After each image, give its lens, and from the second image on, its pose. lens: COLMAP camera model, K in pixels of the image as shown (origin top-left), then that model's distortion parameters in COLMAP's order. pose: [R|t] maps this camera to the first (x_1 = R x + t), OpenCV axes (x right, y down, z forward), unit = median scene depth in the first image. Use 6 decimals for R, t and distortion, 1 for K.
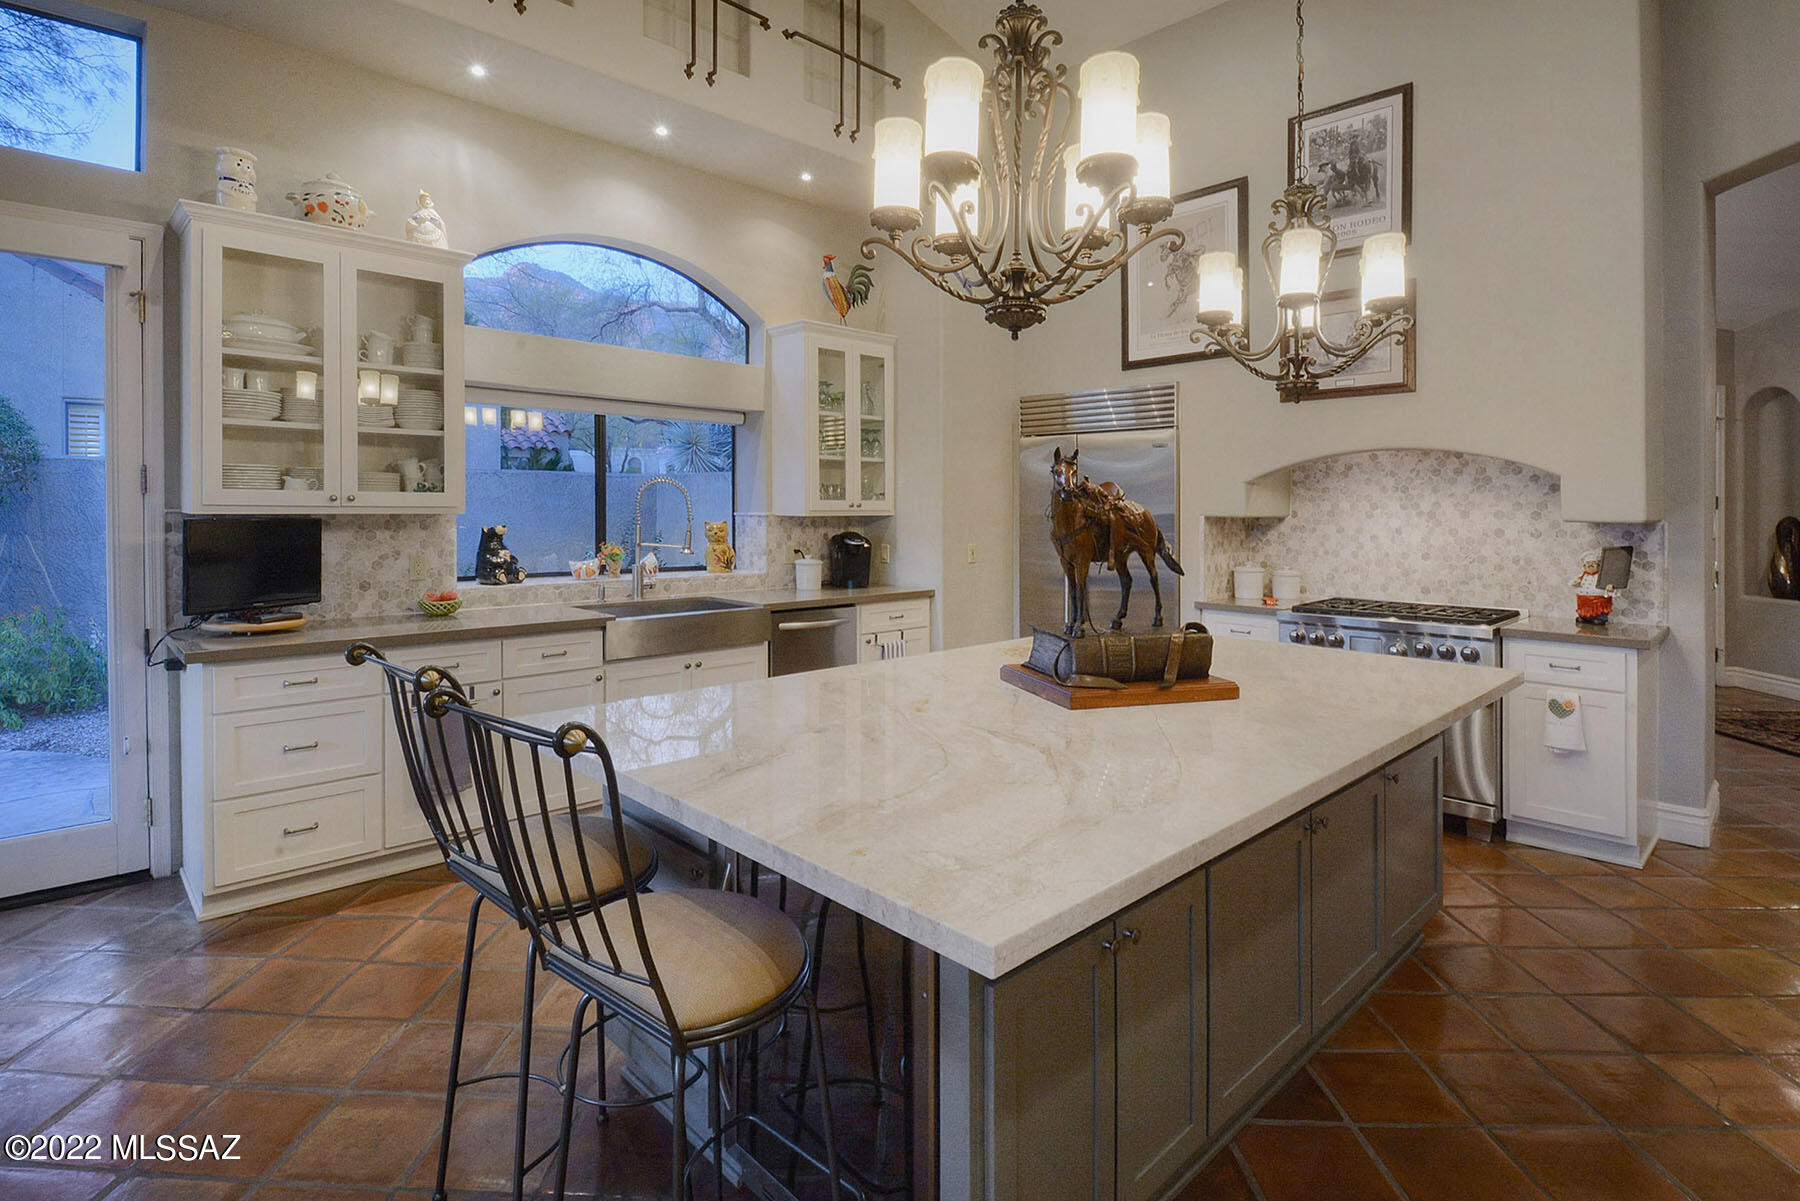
lens RADIAL K [[920.6, 0, 963.0], [0, 920.6, 503.3], [0, 0, 1]] dist [-0.002589, -0.000744]
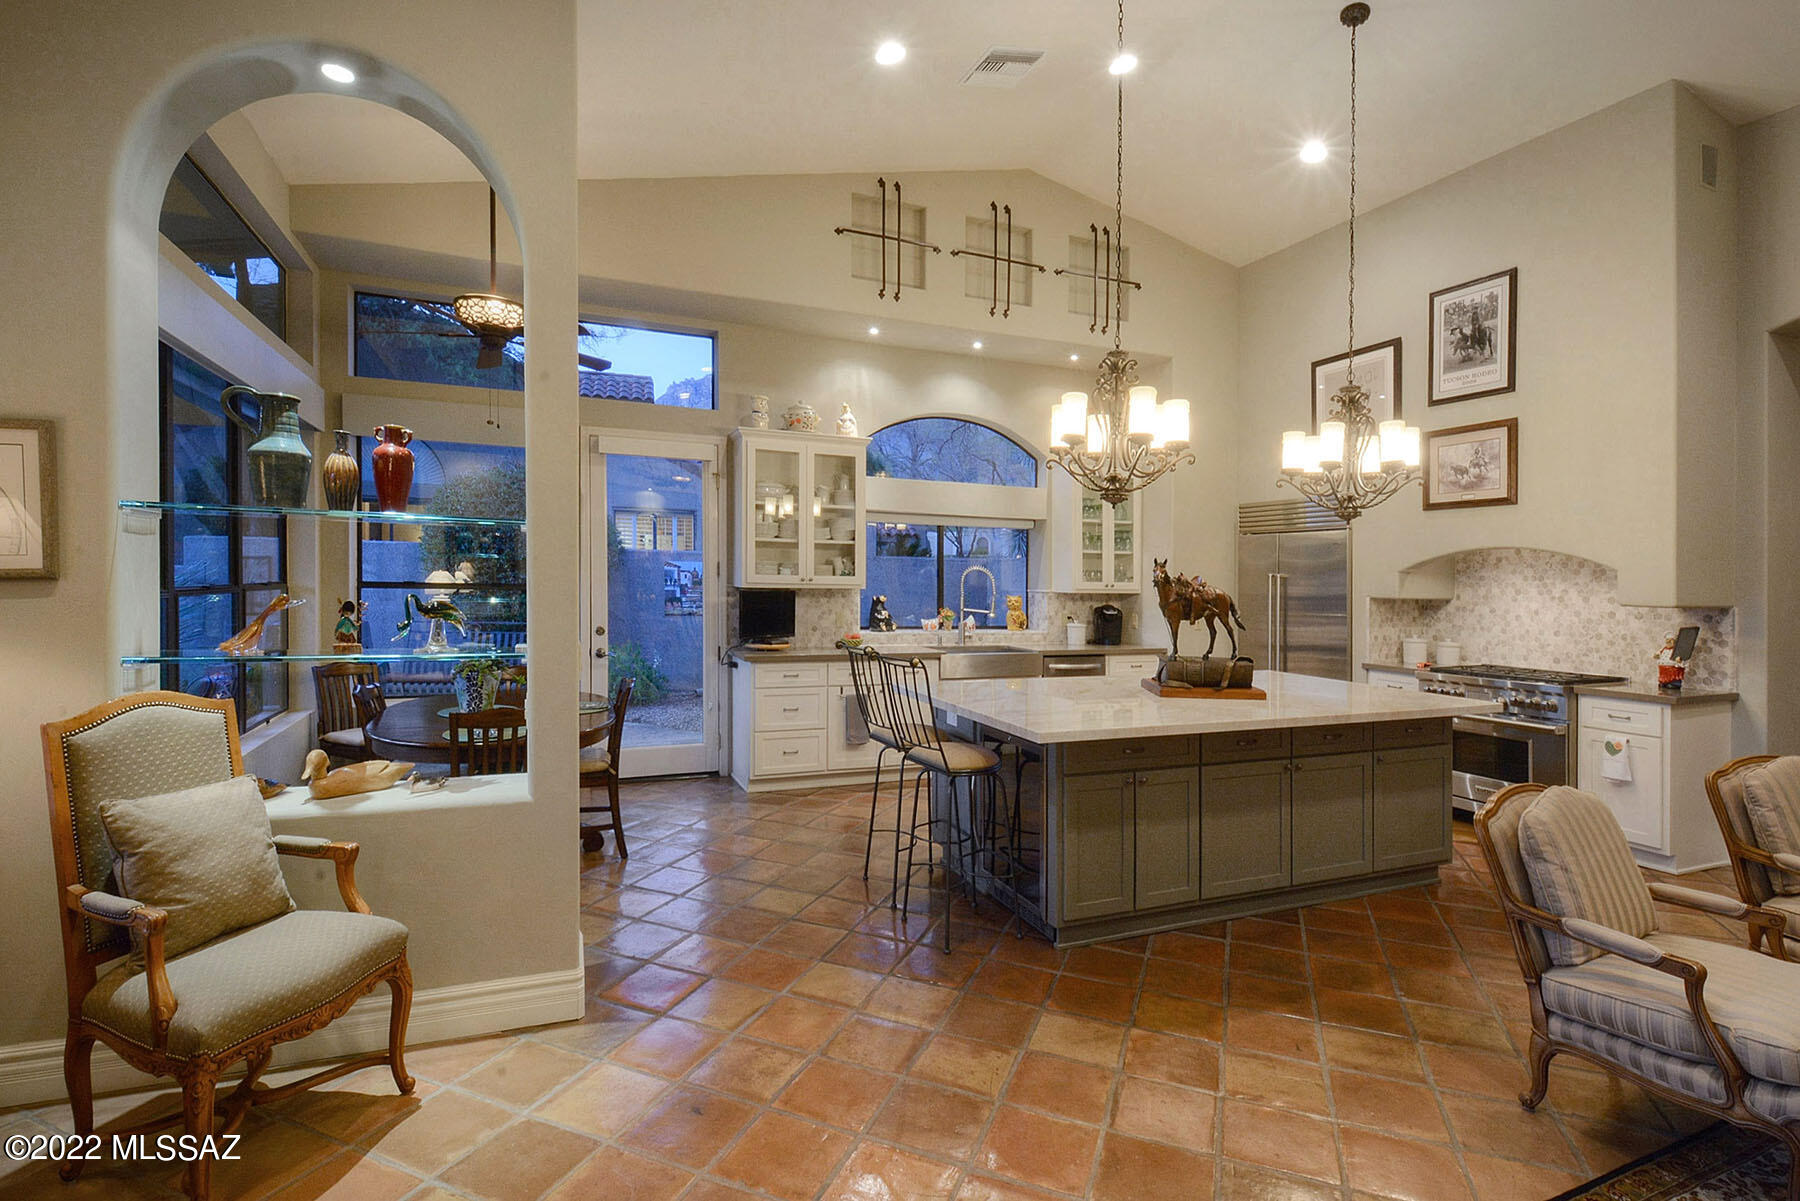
lens RADIAL K [[854.6, 0, 900.0], [0, 854.6, 600.5], [0, 0, 1]] dist [-0.001867, -0.000771]
pose [[0.907509, 0.018501, -0.419625, 0.186731], [-0.008585, 0.999638, 0.025508, -0.007824], [0.419945, -0.019547, 0.907339, -0.417042]]
